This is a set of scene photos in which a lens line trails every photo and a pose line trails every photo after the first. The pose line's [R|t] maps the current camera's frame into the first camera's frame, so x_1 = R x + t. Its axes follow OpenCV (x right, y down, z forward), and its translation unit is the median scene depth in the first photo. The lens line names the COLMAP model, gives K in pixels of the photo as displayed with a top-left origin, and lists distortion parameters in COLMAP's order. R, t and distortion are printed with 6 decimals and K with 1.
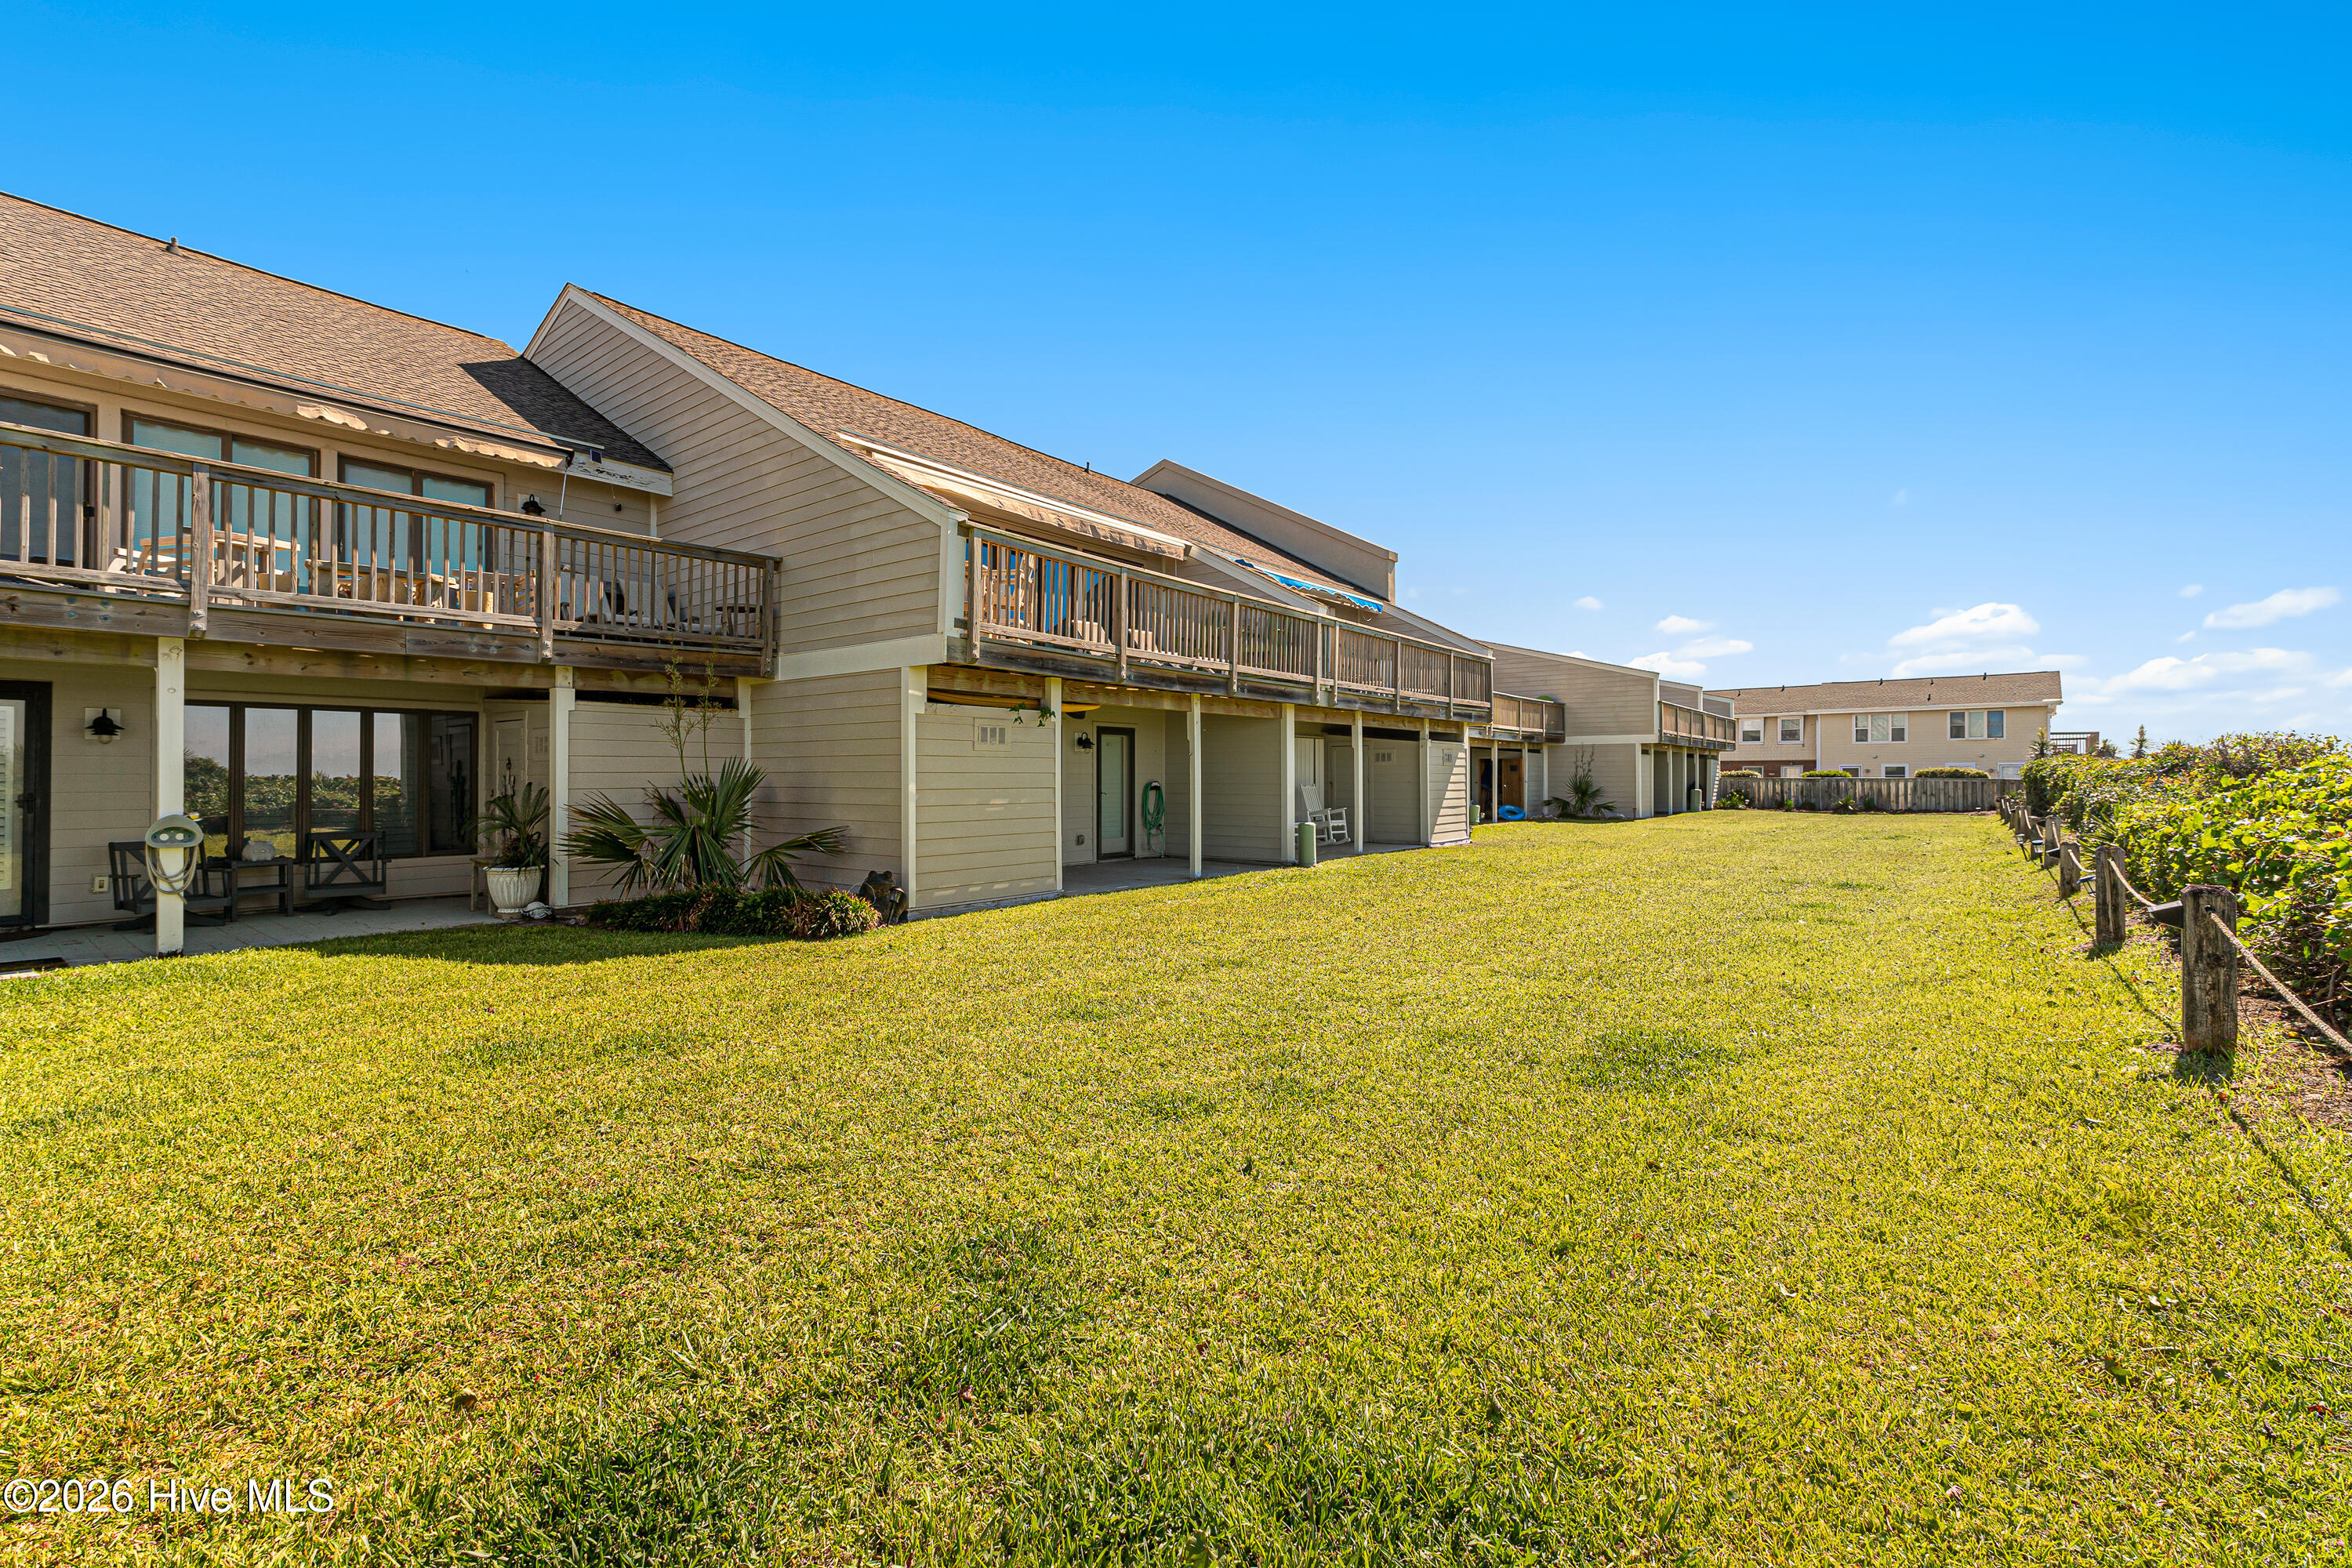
lens RADIAL K [[957.1, 0, 1176.0], [0, 957.1, 784.0], [0, 0, 1]] dist [-0.000322, -0.000023]
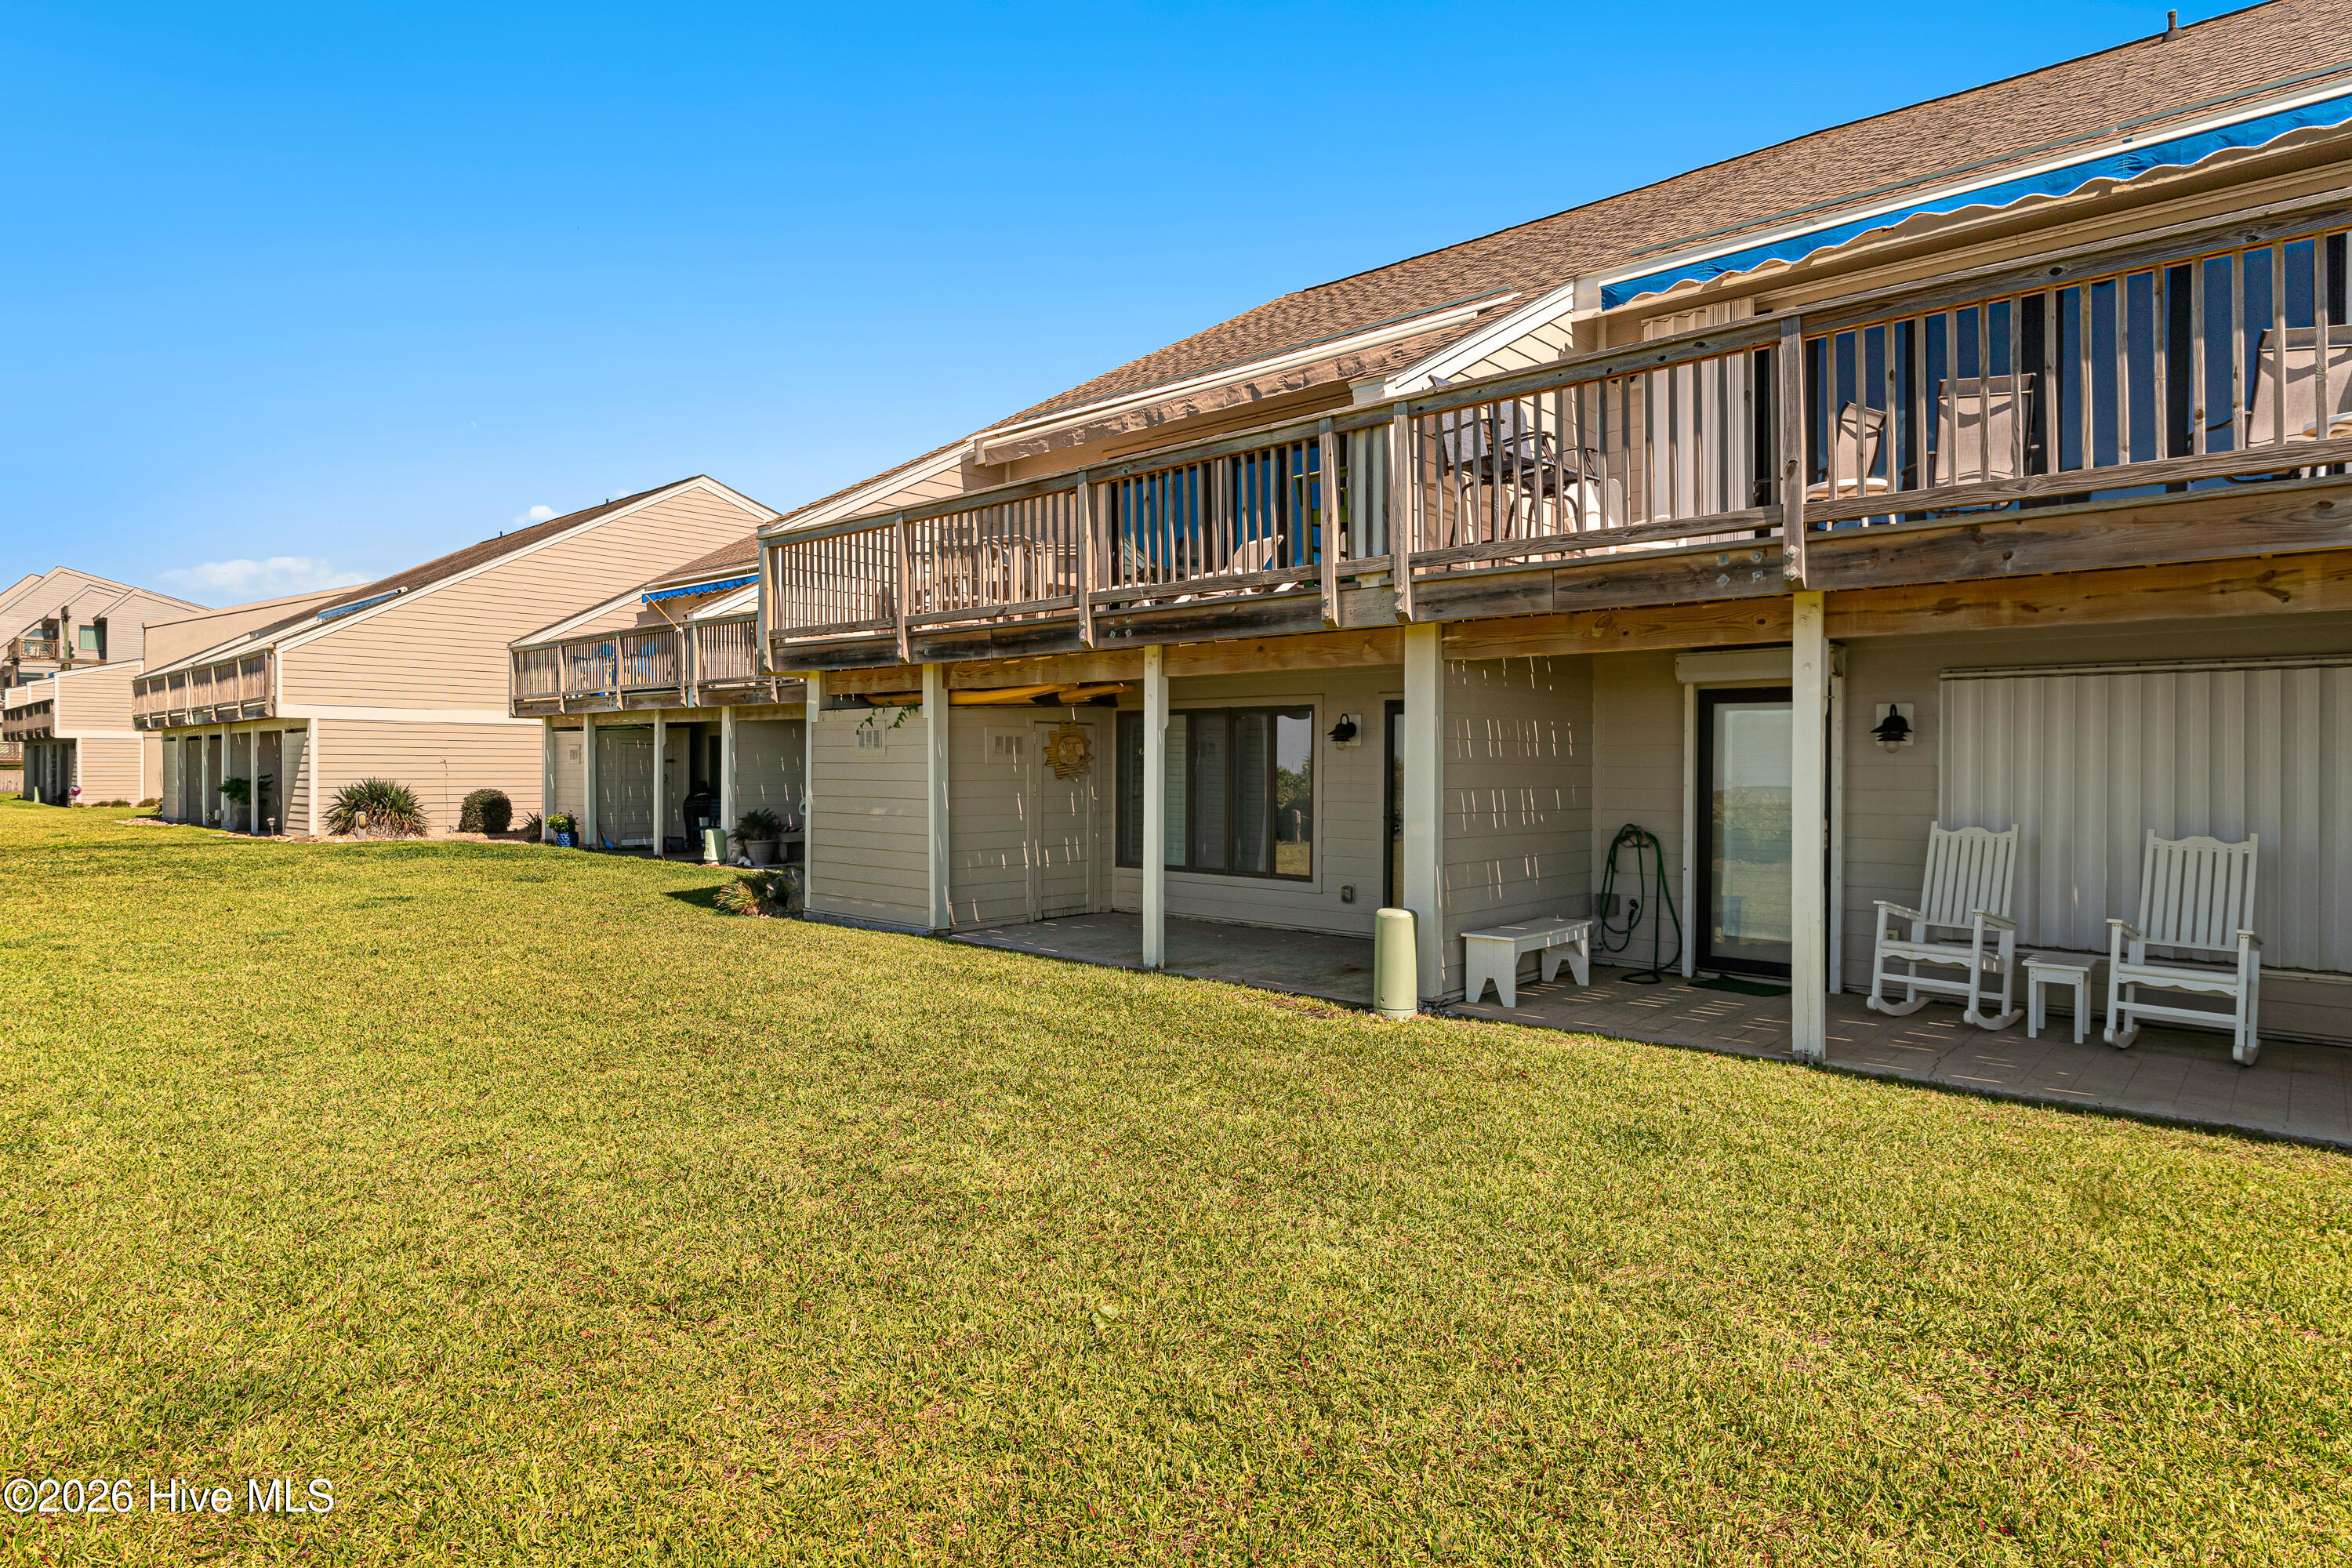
lens RADIAL K [[1252.0, 0, 1176.0], [0, 1252.0, 784.0], [0, 0, 1]] dist [0.001844, 0.000115]
pose [[-0.027691, 0.008430, -0.999581, 0.759723], [-0.018294, 0.999793, 0.008939, -0.018801], [0.999449, 0.018534, -0.027531, 1.027995]]
